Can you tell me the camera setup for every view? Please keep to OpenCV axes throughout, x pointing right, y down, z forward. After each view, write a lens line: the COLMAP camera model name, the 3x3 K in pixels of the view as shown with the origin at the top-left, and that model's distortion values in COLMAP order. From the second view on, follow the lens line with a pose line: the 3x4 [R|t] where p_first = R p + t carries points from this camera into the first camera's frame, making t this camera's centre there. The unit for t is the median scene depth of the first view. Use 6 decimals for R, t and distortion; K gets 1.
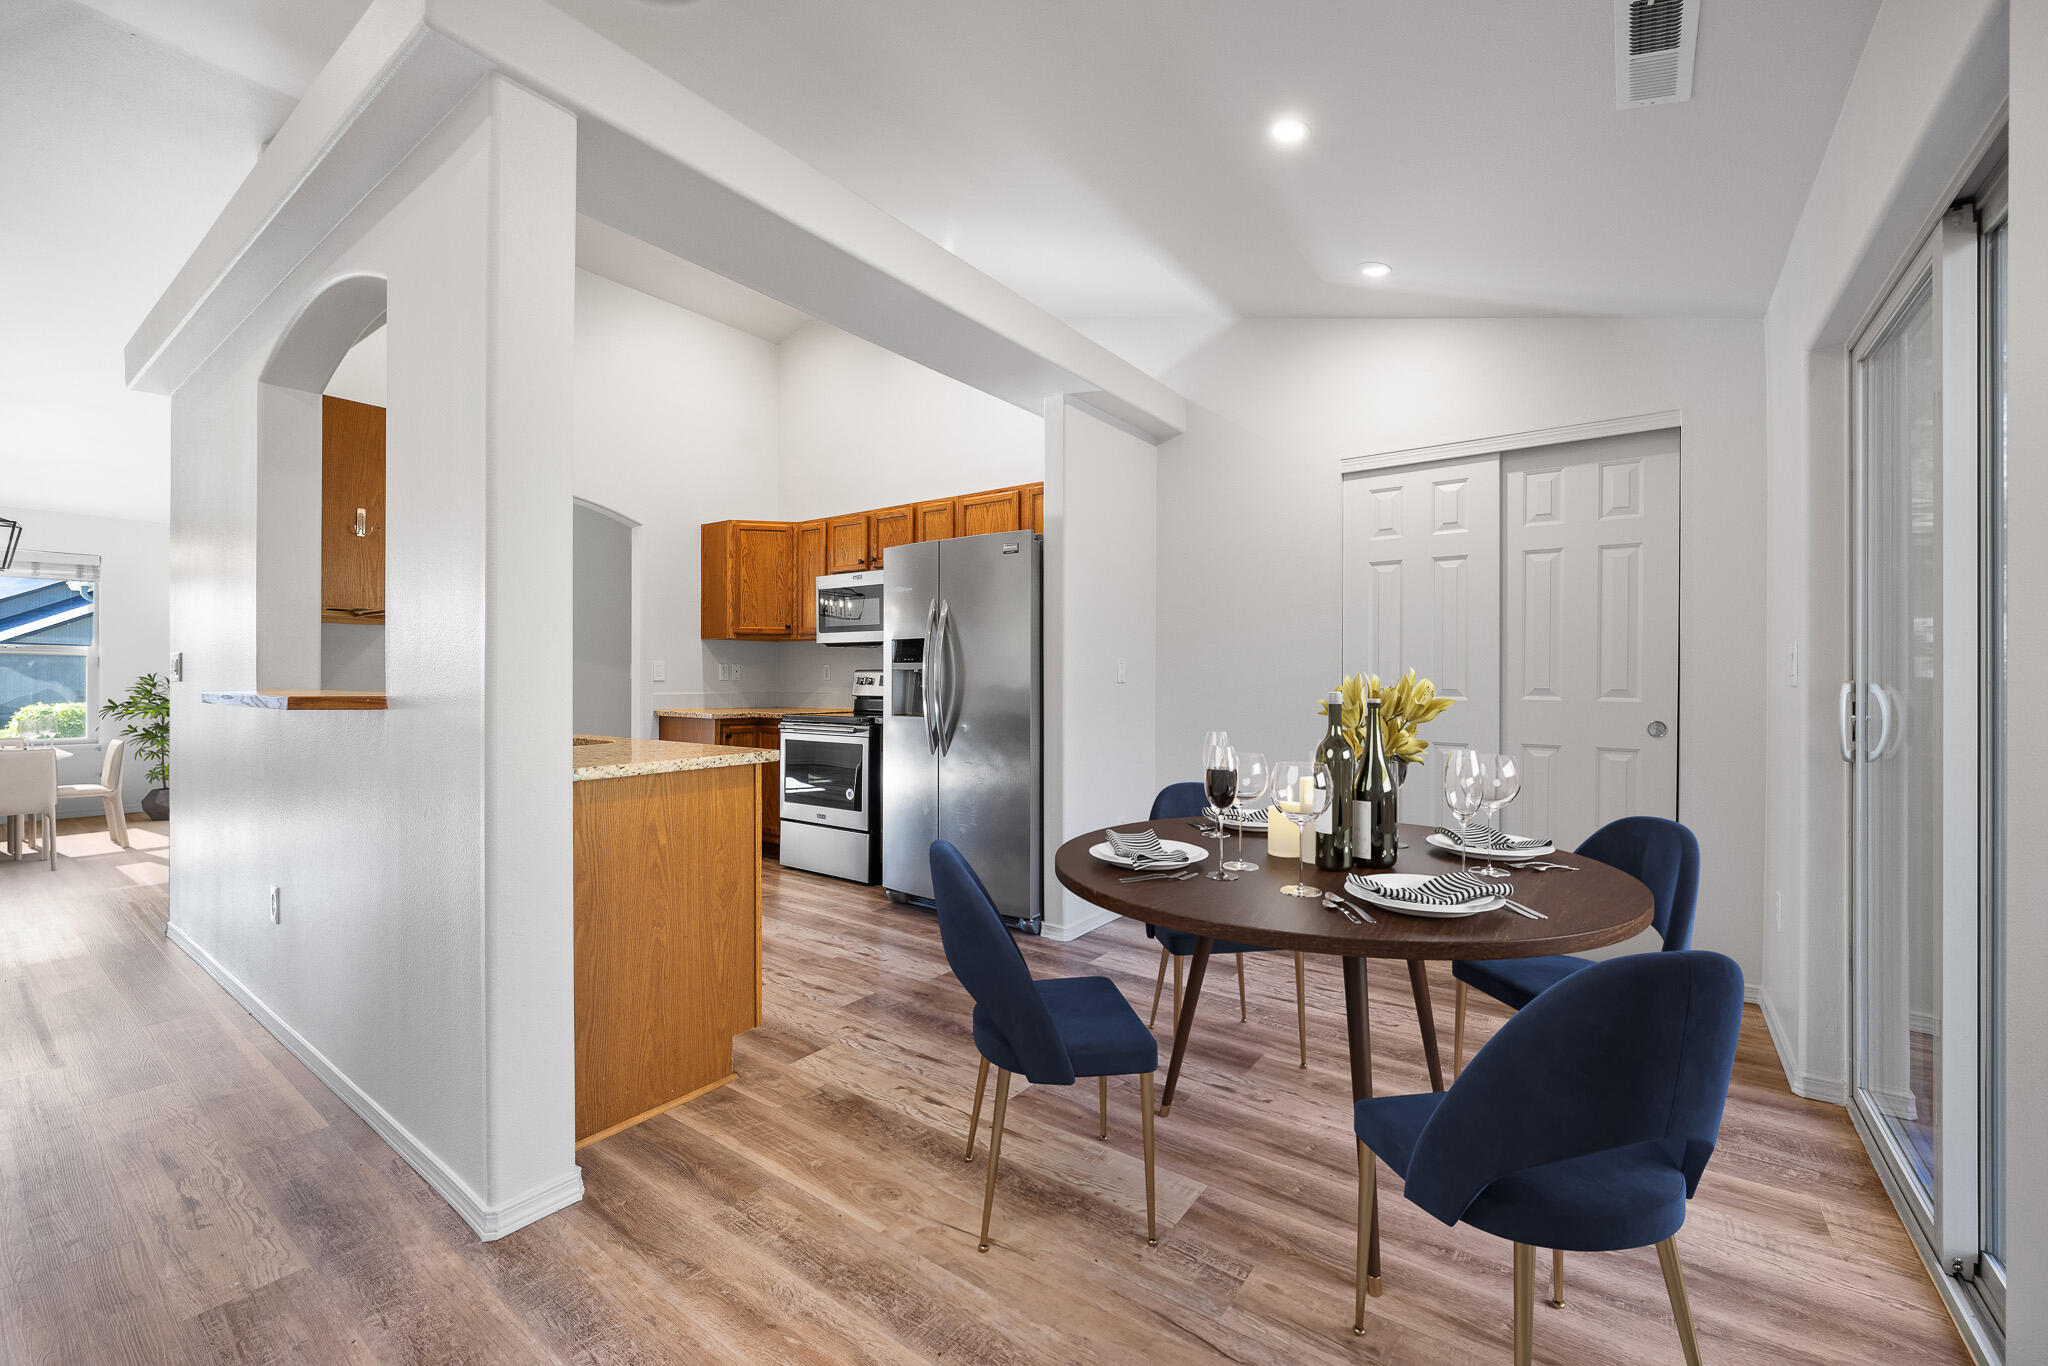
lens RADIAL K [[832.3, 0, 1034.5], [0, 832.3, 685.3], [0, 0, 1]] dist [-0.000230, -0.000017]
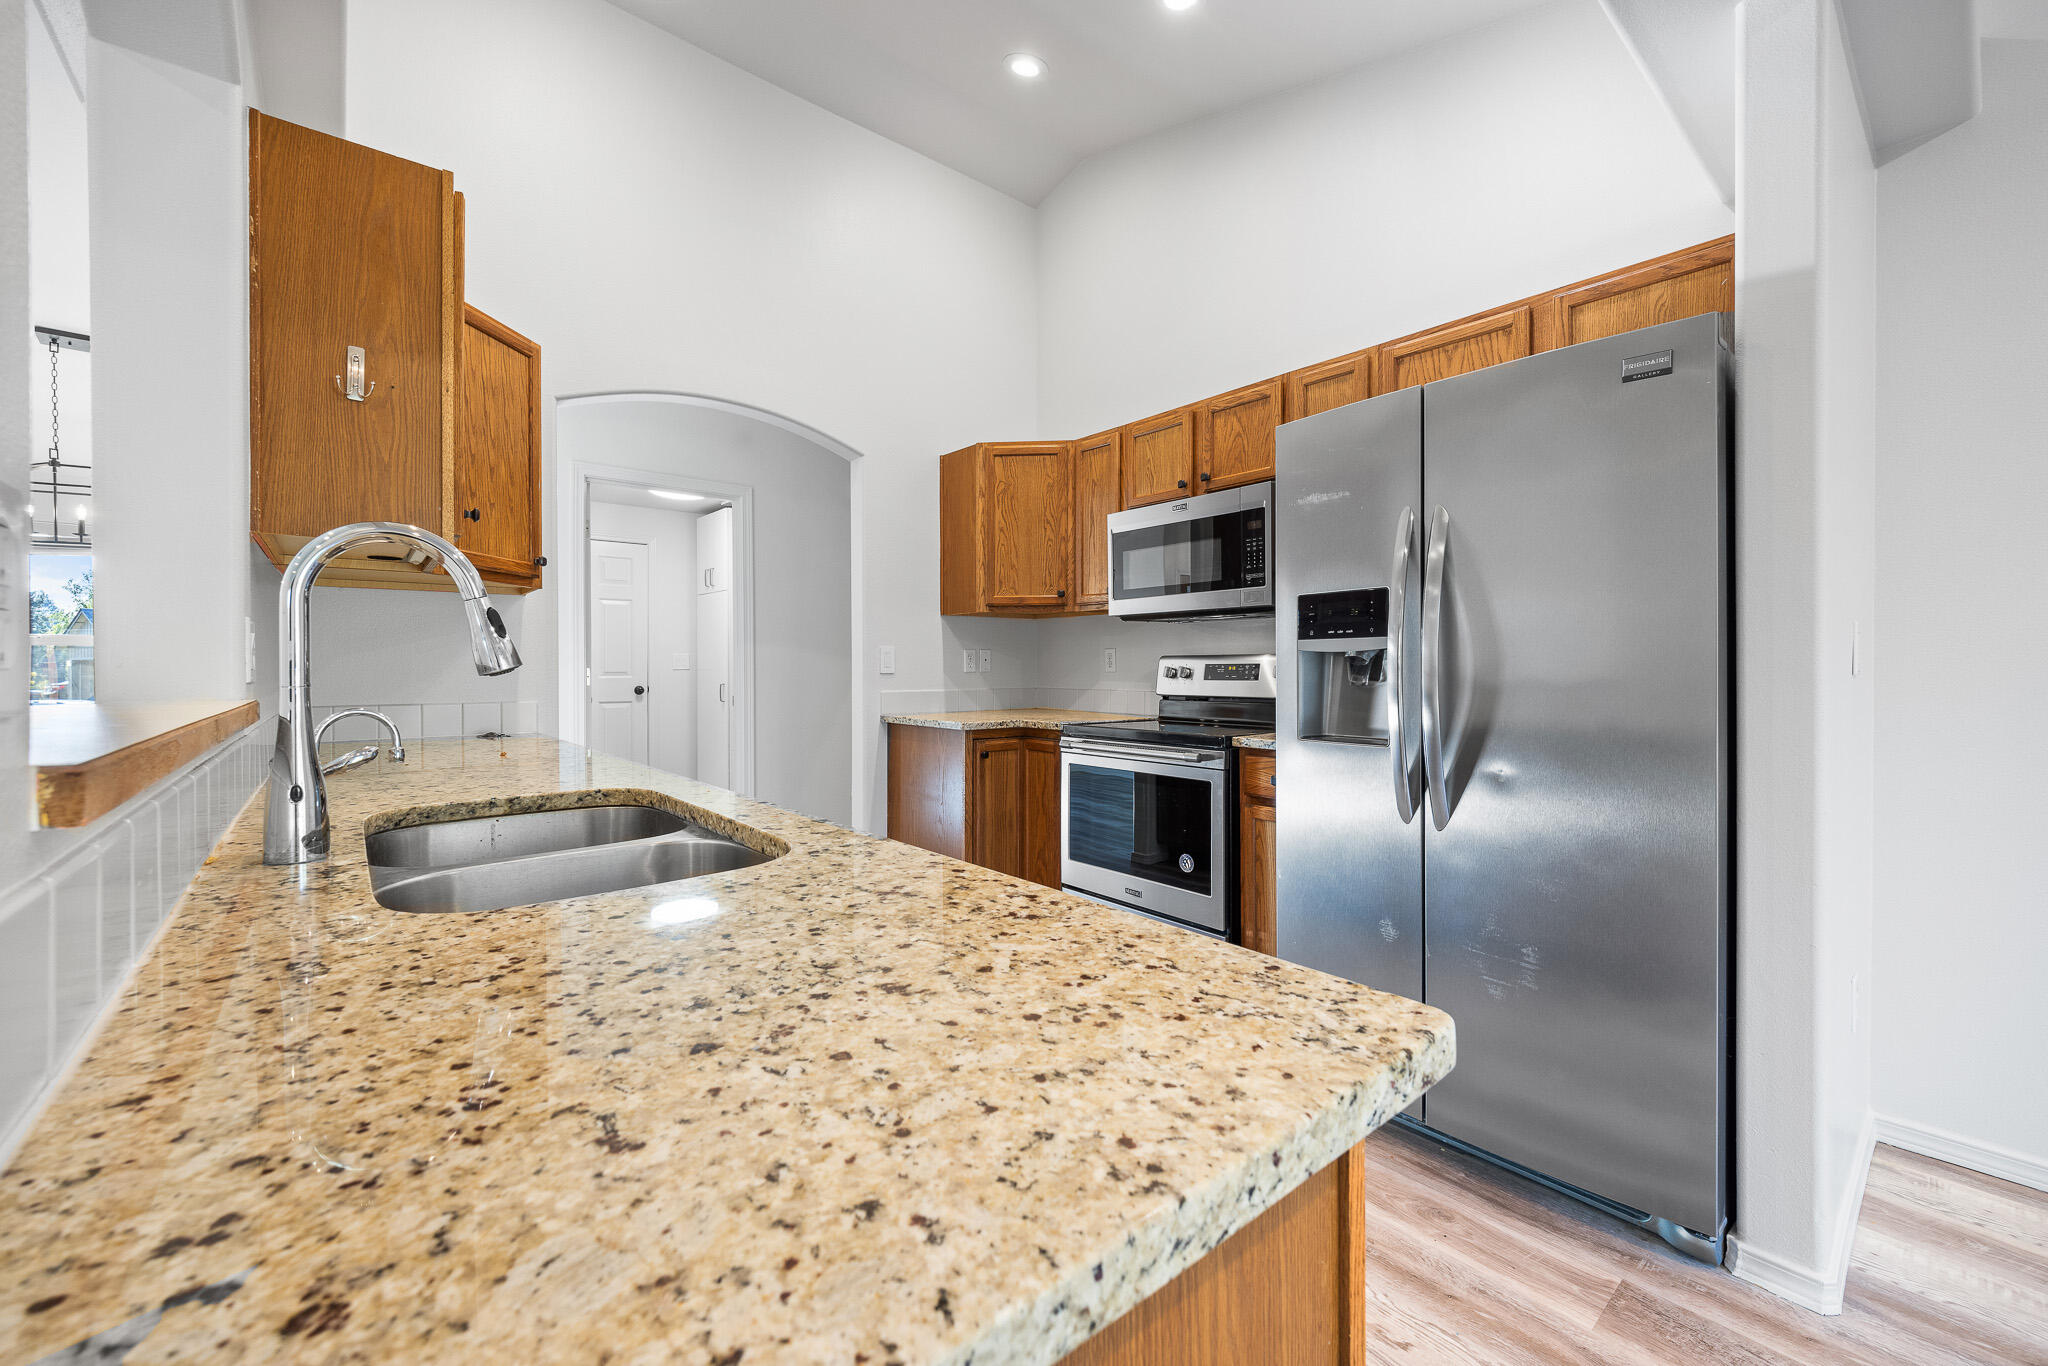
lens RADIAL K [[814.8, 0, 1020.0], [0, 814.8, 673.4], [0, 0, 1]] dist [0.000936, 0.000035]
pose [[0.967768, -0.007542, -0.251732, -0.169771], [0.007527, 0.999971, -0.001026, -0.004744], [0.251732, -0.000902, 0.967796, 0.361903]]
